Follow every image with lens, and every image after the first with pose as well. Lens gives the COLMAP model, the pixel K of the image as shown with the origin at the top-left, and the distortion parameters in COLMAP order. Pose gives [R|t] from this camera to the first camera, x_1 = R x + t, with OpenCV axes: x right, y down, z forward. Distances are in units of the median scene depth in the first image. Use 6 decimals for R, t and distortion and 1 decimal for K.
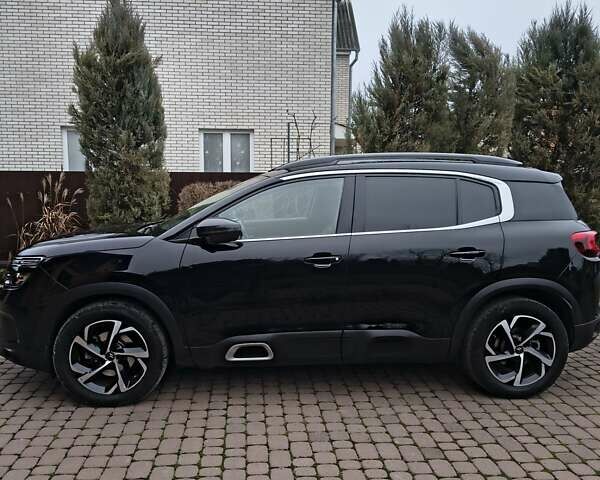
lens RADIAL K [[554.7, 0, 297.8], [0, 554.7, 240.4], [0, 0, 1]] dist [0.026946, 0.000000]
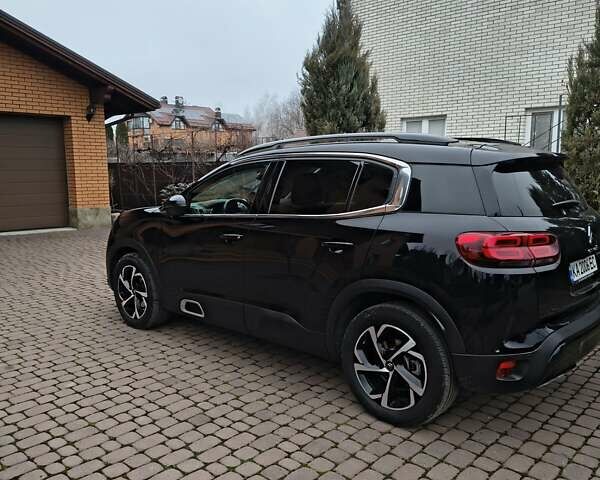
lens RADIAL K [[554.7, 0, 298.2], [0, 554.7, 244.7], [0, 0, 1]] dist [0.026946, 0.000000]
pose [[0.671207, 0.094730, -0.735192, 0.955966], [-0.071415, 0.995451, 0.063065, -0.029280], [0.737822, 0.010174, 0.674918, 0.354080]]
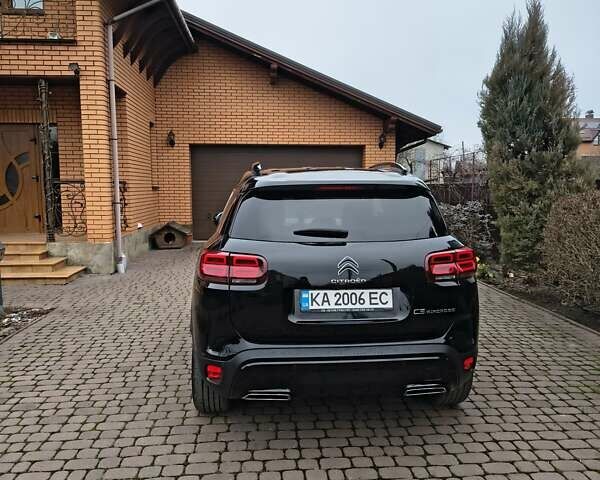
lens RADIAL K [[554.7, 0, 298.9], [0, 554.7, 235.6], [0, 0, 1]] dist [0.026946, 0.000000]
pose [[-0.017915, 0.079946, -0.996638, 1.447761], [-0.104849, 0.991152, 0.081390, -0.125018], [0.994327, 0.105954, -0.009374, 1.230149]]
